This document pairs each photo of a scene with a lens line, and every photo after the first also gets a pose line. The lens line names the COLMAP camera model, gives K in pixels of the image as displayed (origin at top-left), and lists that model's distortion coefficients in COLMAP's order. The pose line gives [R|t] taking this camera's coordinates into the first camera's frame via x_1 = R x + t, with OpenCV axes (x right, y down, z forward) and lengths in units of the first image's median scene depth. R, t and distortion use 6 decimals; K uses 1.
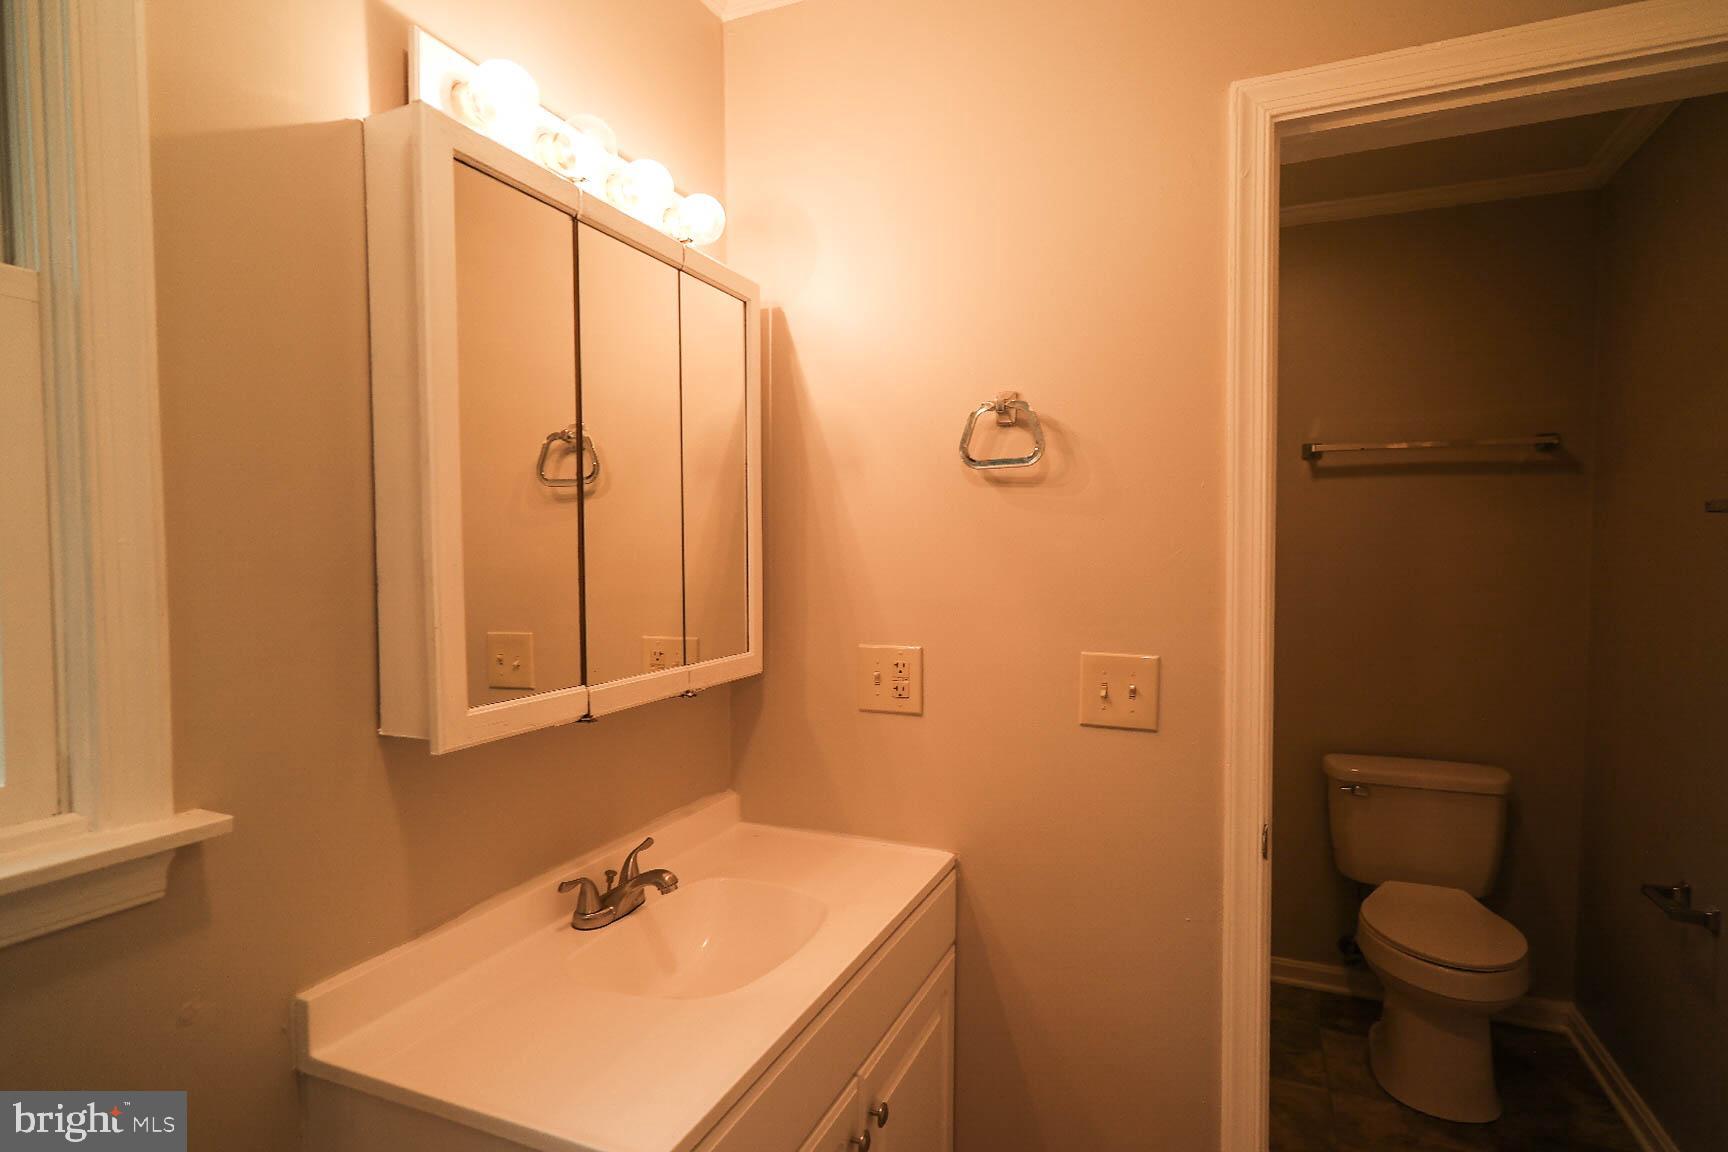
lens RADIAL K [[903.2, 0, 864.0], [0, 903.2, 594.3], [0, 0, 1]] dist [0.003374, 0.000424]
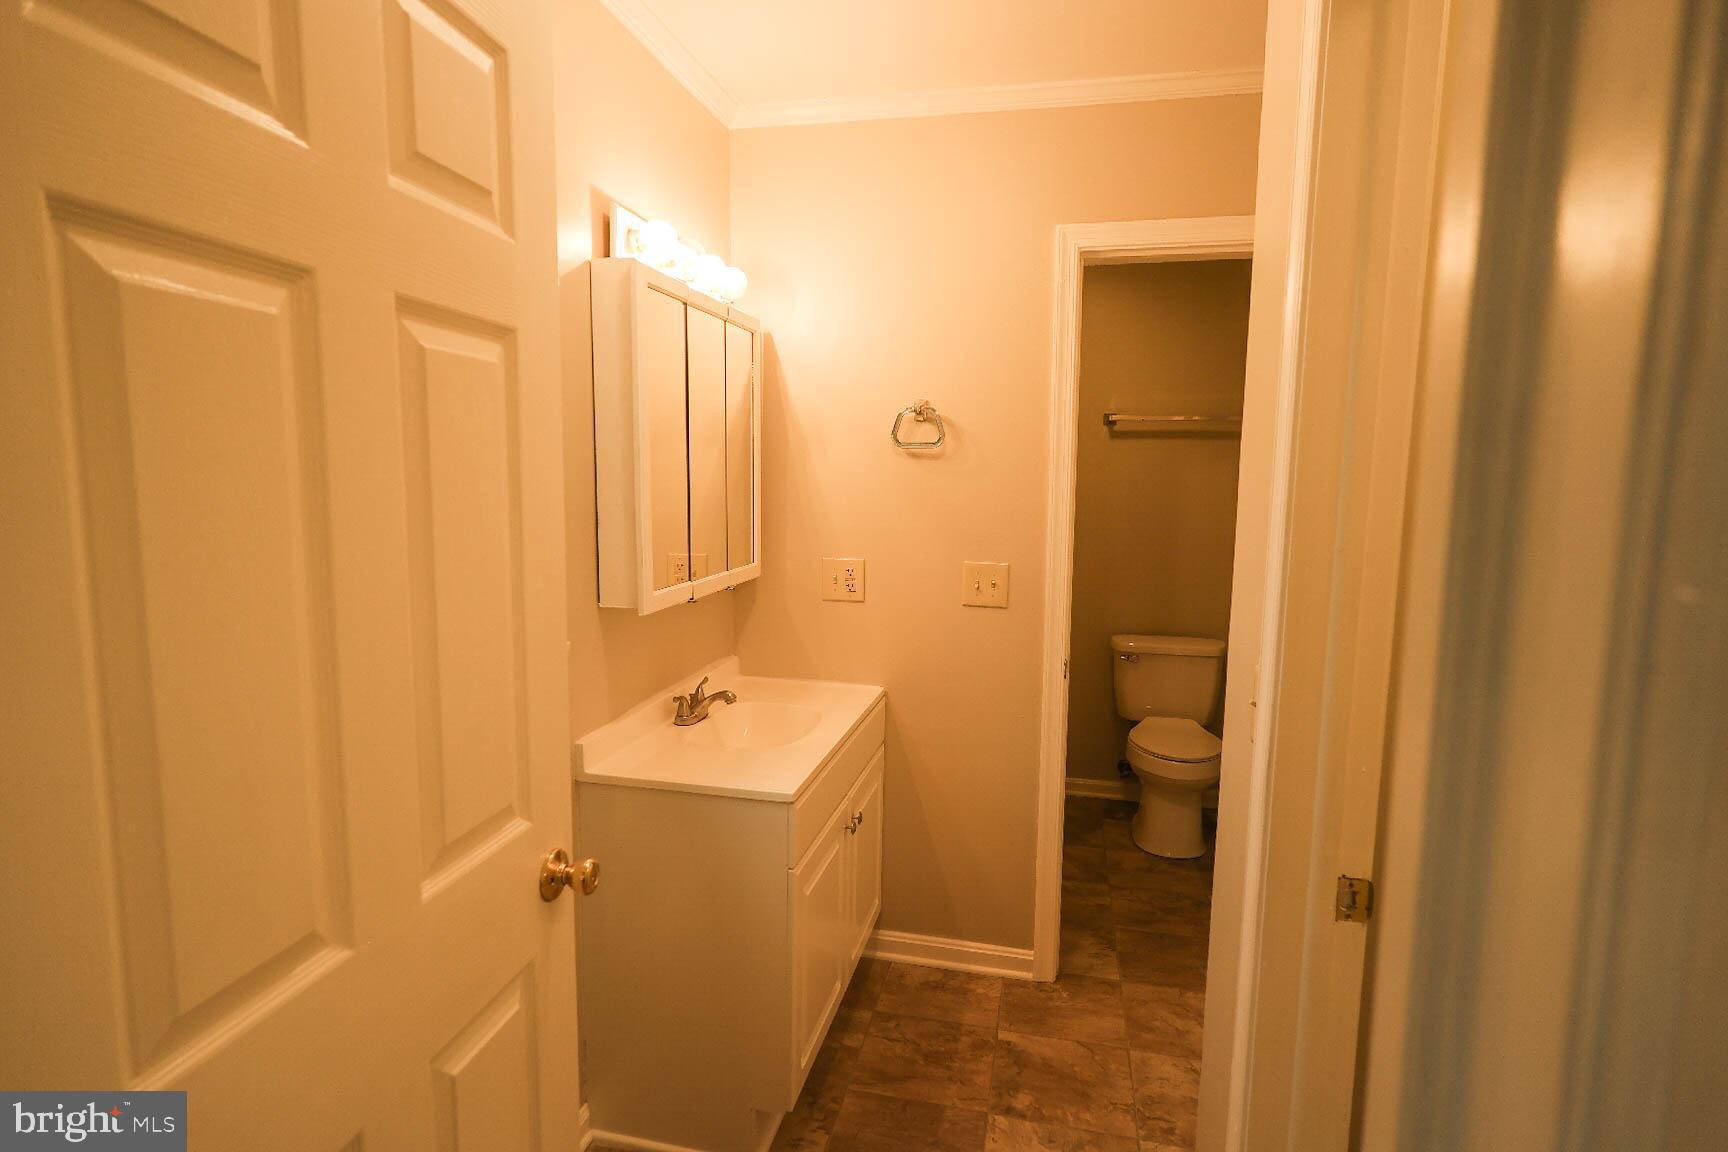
lens RADIAL K [[903.2, 0, 864.0], [0, 903.2, 594.3], [0, 0, 1]] dist [0.003374, 0.000424]
pose [[0.984544, -0.011729, 0.174743, -0.220936], [-0.003573, 0.996202, 0.086995, -0.018510], [-0.175100, -0.086275, 0.980763, -0.572992]]
